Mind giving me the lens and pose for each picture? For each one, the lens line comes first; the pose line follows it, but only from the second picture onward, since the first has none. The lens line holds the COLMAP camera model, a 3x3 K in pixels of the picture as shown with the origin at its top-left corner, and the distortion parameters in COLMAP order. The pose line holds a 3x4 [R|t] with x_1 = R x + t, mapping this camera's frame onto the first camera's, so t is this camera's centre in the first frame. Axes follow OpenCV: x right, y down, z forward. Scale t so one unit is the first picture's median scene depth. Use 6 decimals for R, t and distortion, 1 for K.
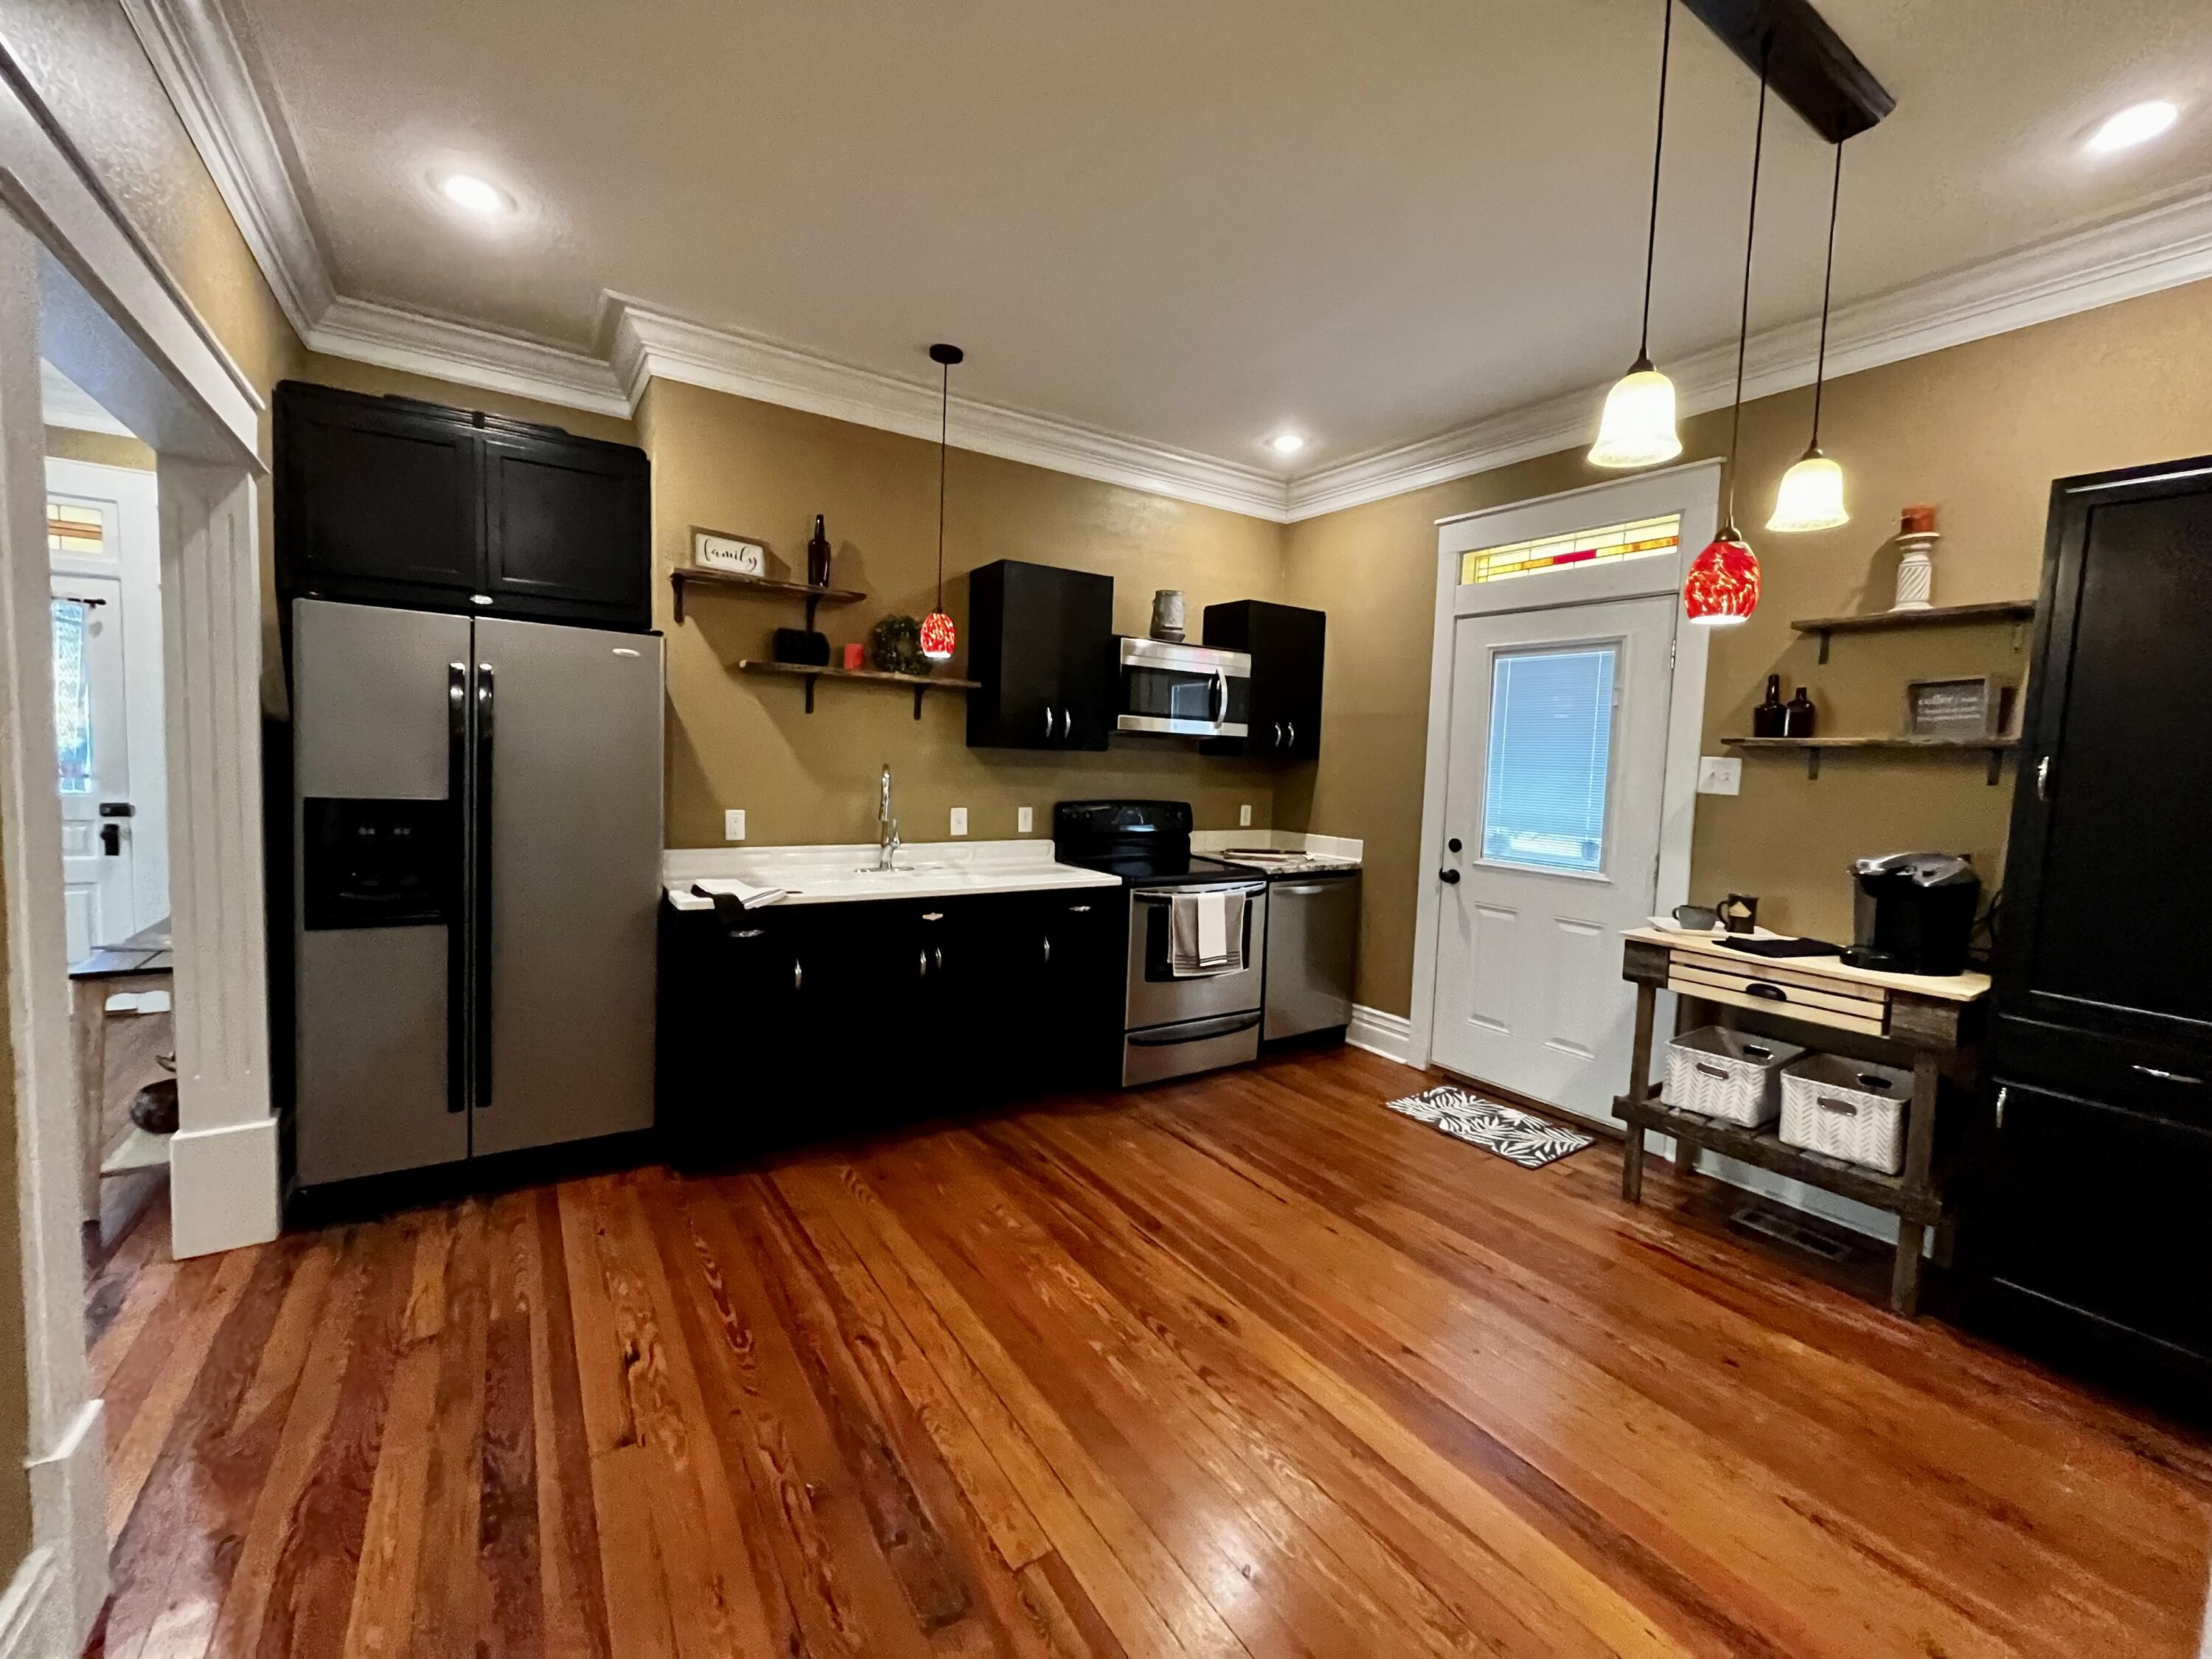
lens RADIAL K [[893.0, 0, 1110.5], [0, 893.0, 817.6], [0, 0, 1]] dist [-0.003078, -0.000173]
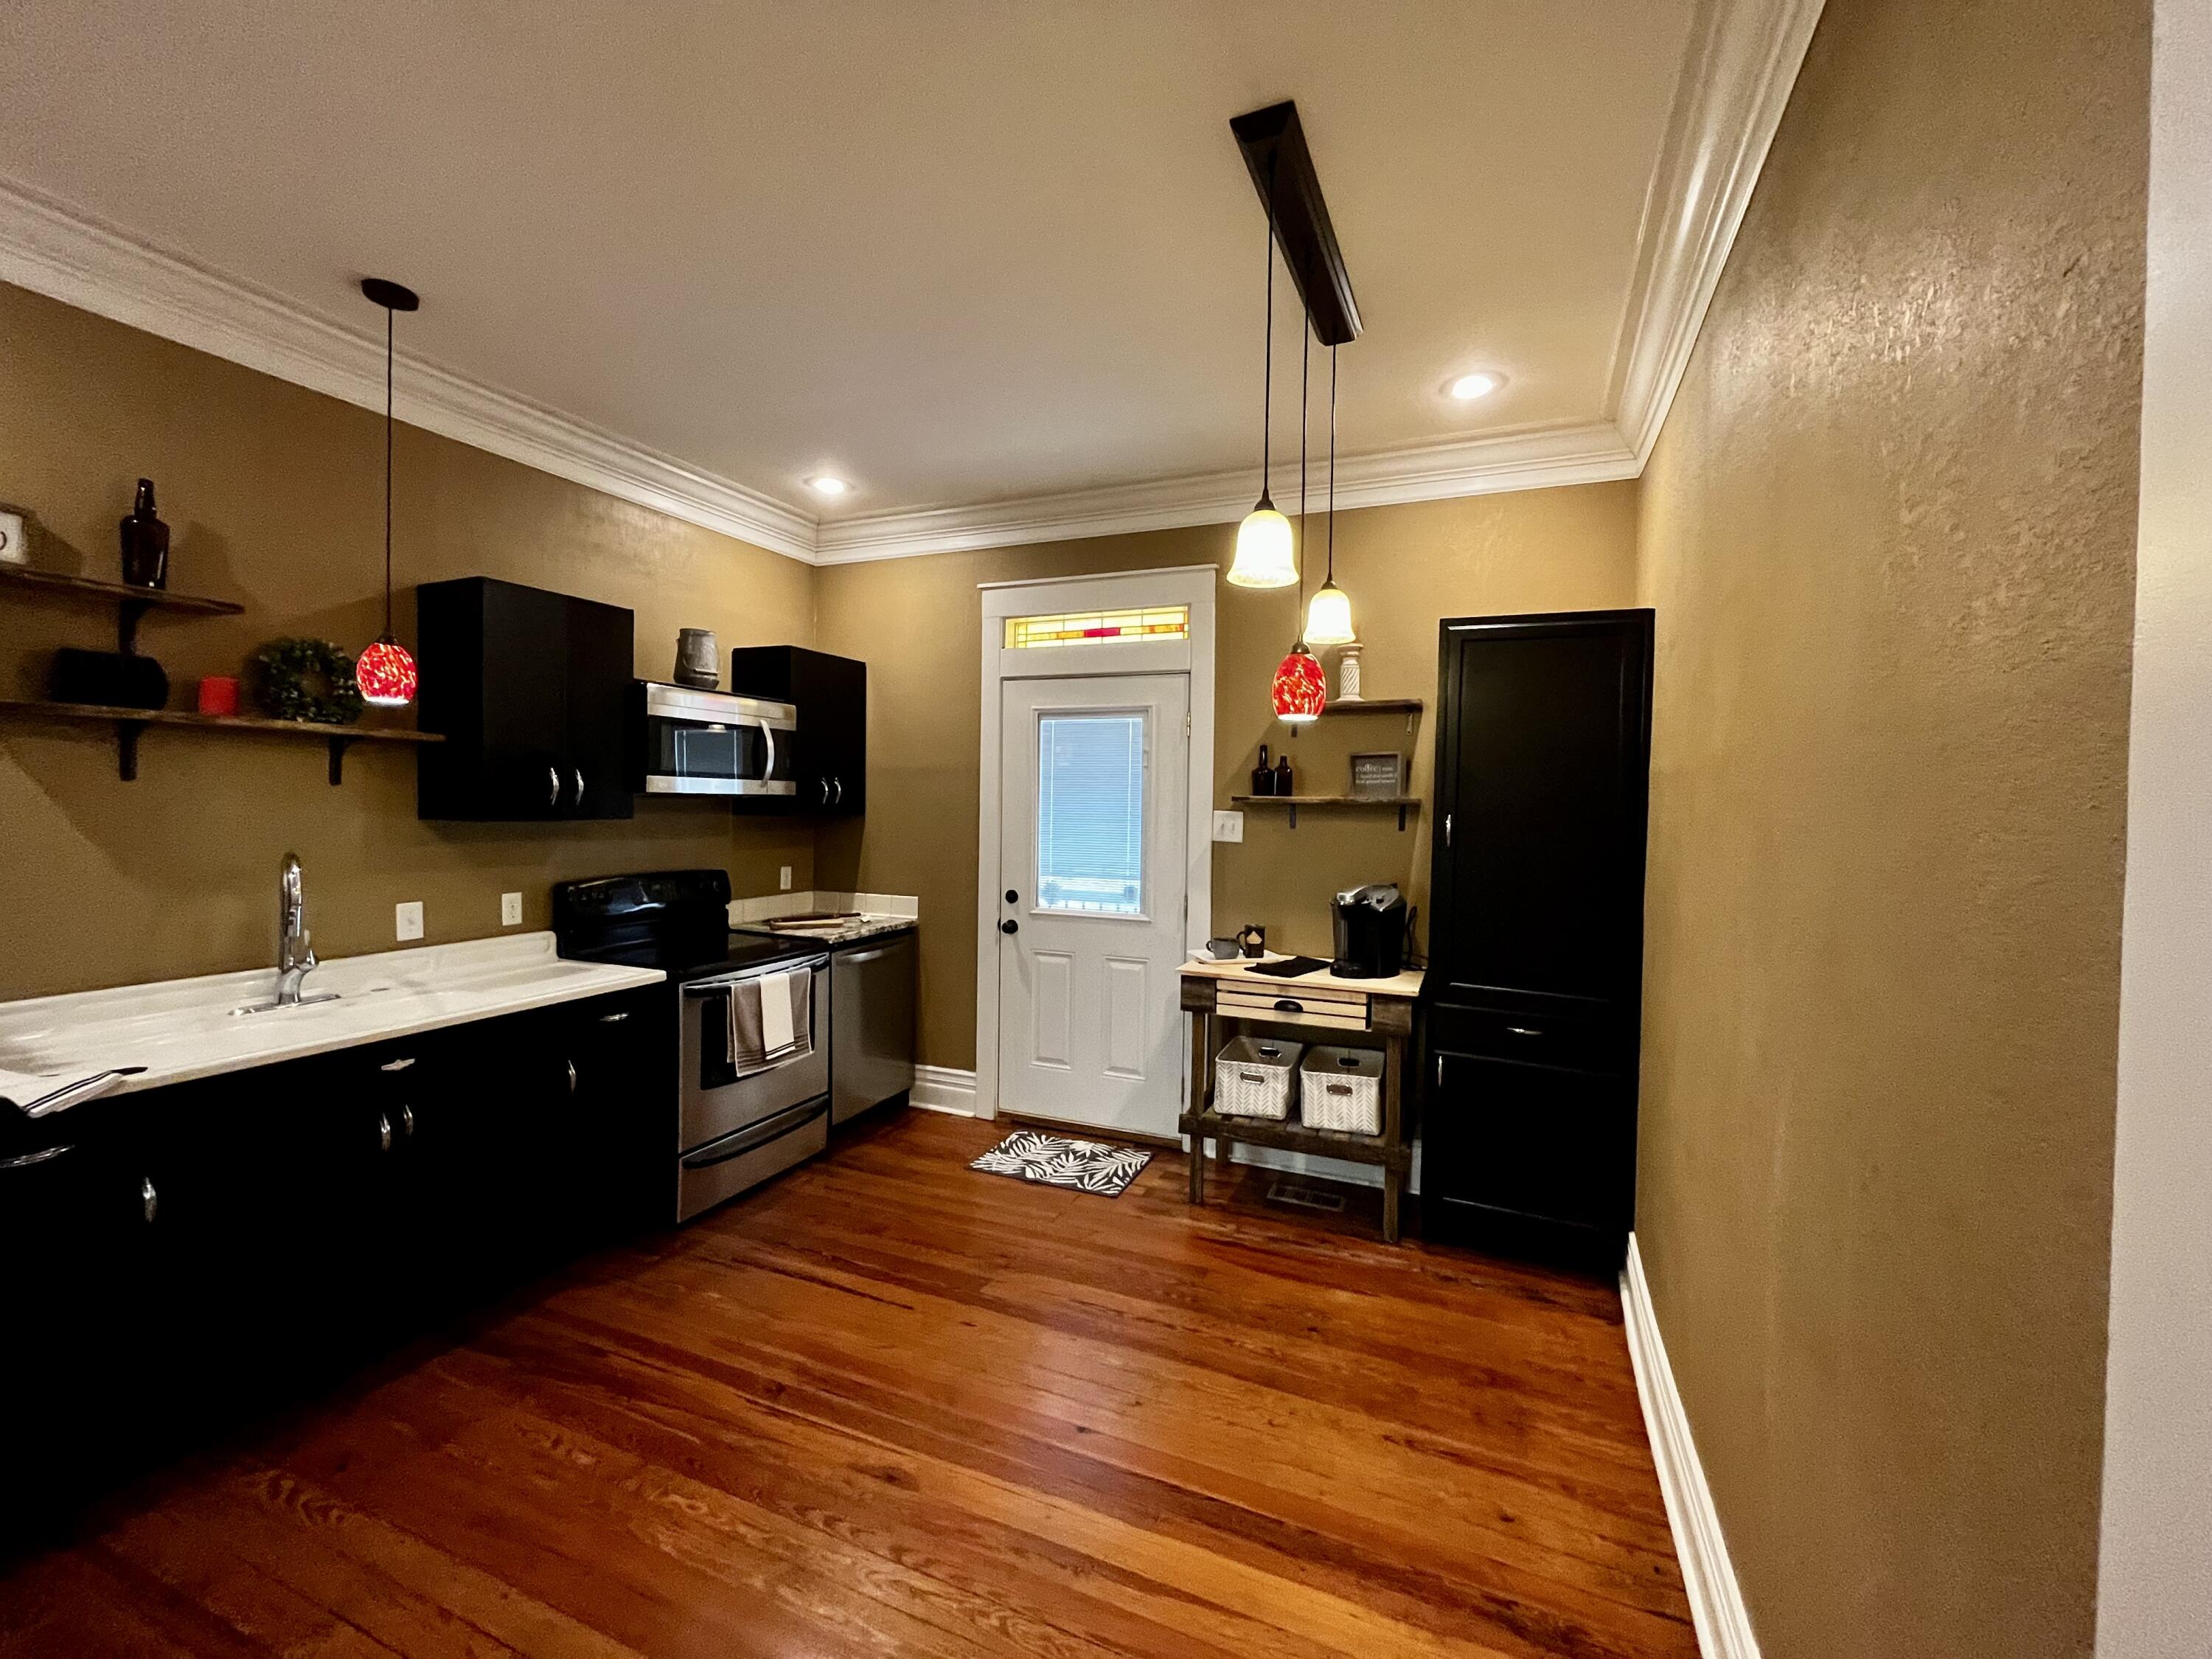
lens RADIAL K [[893.0, 0, 1110.5], [0, 893.0, 817.6], [0, 0, 1]] dist [-0.003078, -0.000173]
pose [[0.833075, -0.034108, 0.552107, -0.103754], [0.053511, 0.998385, -0.019065, -0.040441], [-0.550565, 0.045426, 0.833555, 0.074250]]
